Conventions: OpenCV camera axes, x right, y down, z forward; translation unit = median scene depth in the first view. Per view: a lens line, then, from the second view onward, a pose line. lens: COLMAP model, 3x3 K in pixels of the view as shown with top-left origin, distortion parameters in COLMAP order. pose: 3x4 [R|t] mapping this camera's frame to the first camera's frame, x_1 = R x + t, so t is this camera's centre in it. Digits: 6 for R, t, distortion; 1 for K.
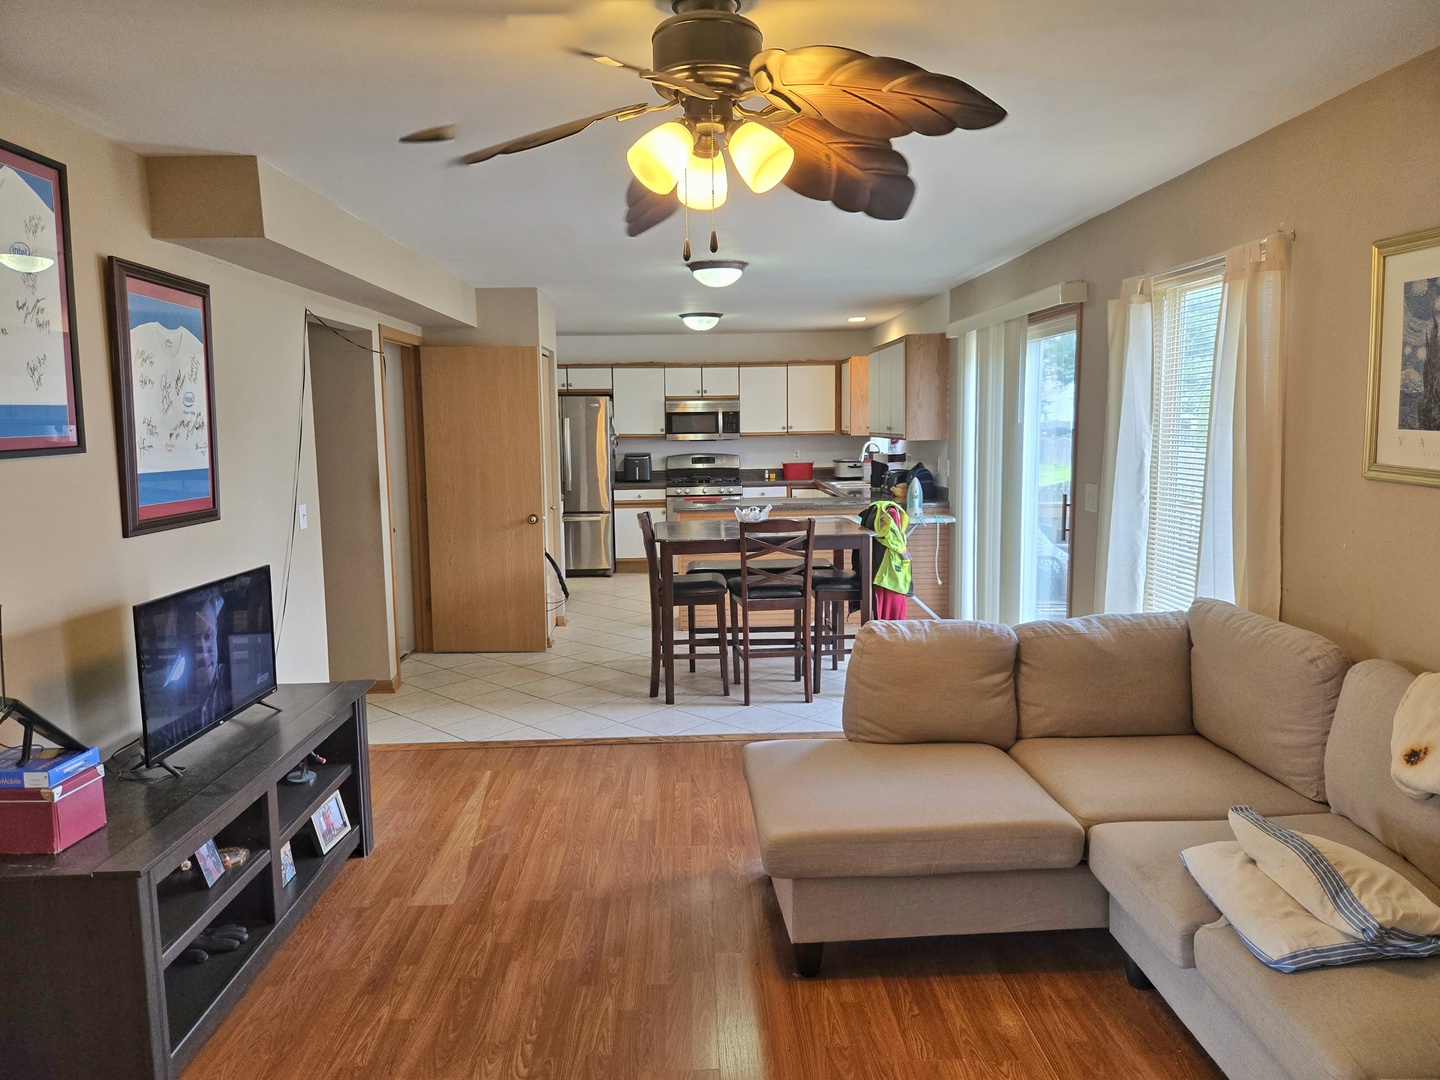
lens RADIAL K [[970.8, 0, 718.9], [0, 970.8, 525.6], [0, 0, 1]] dist [0.067932, -0.060216]
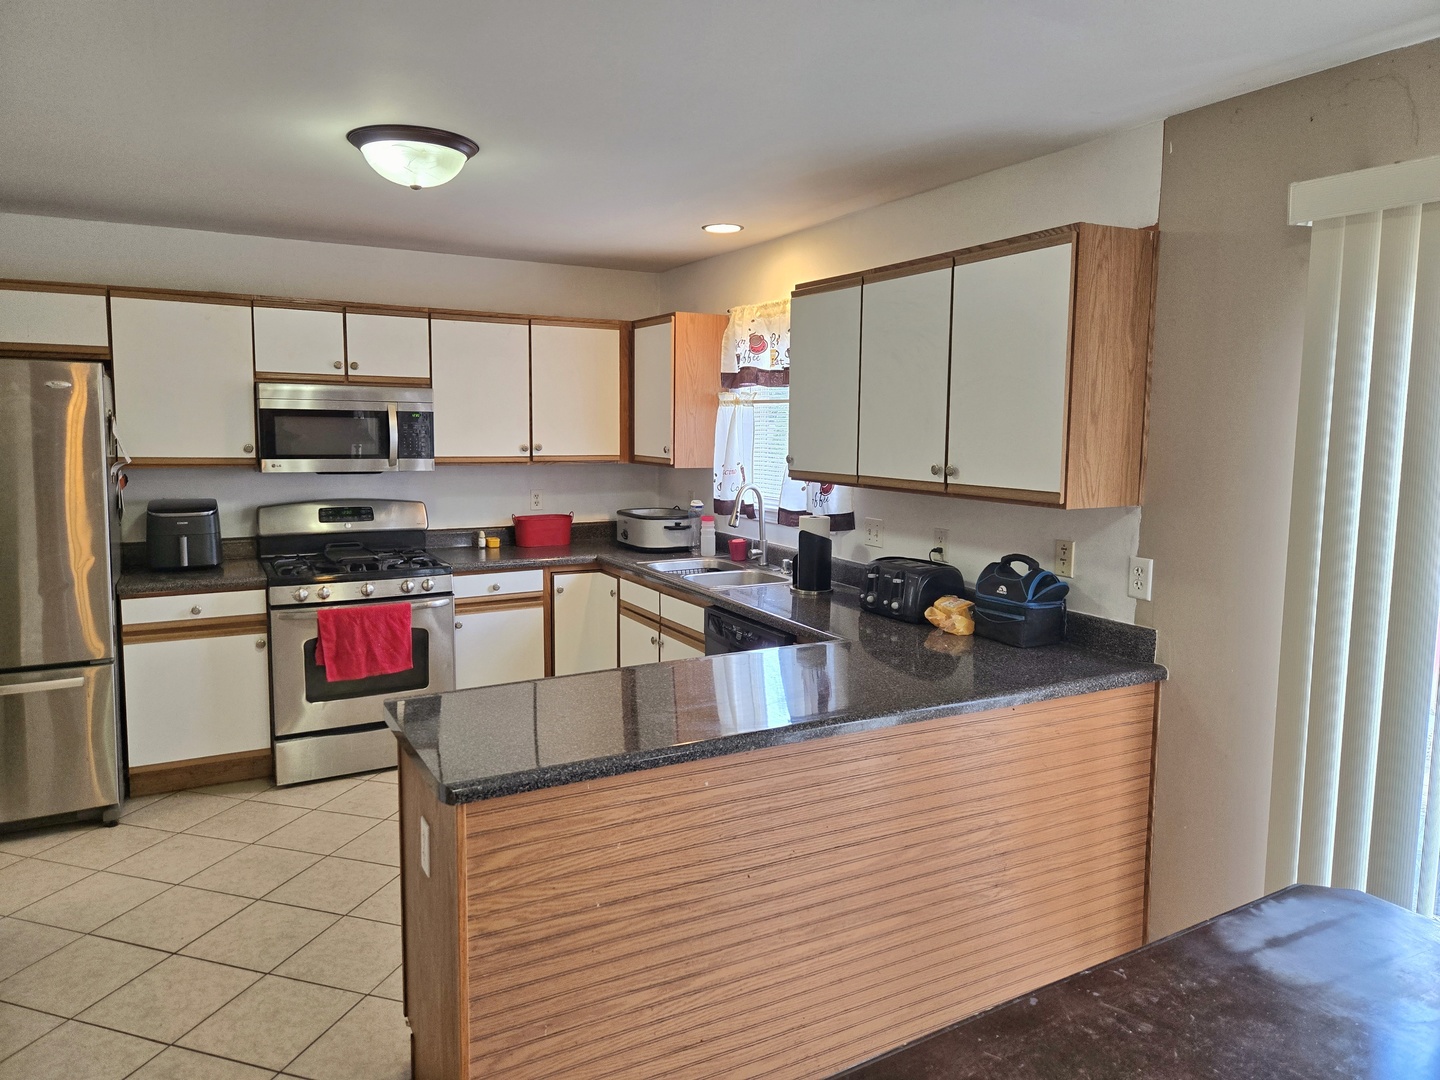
lens RADIAL K [[970.8, 0, 718.9], [0, 970.8, 525.6], [0, 0, 1]] dist [0.067932, -0.060216]
pose [[0.895123, -0.021049, 0.445322, -0.066657], [0.022579, 0.999743, 0.001871, -0.060302], [-0.445247, 0.008380, 0.895369, 0.514773]]
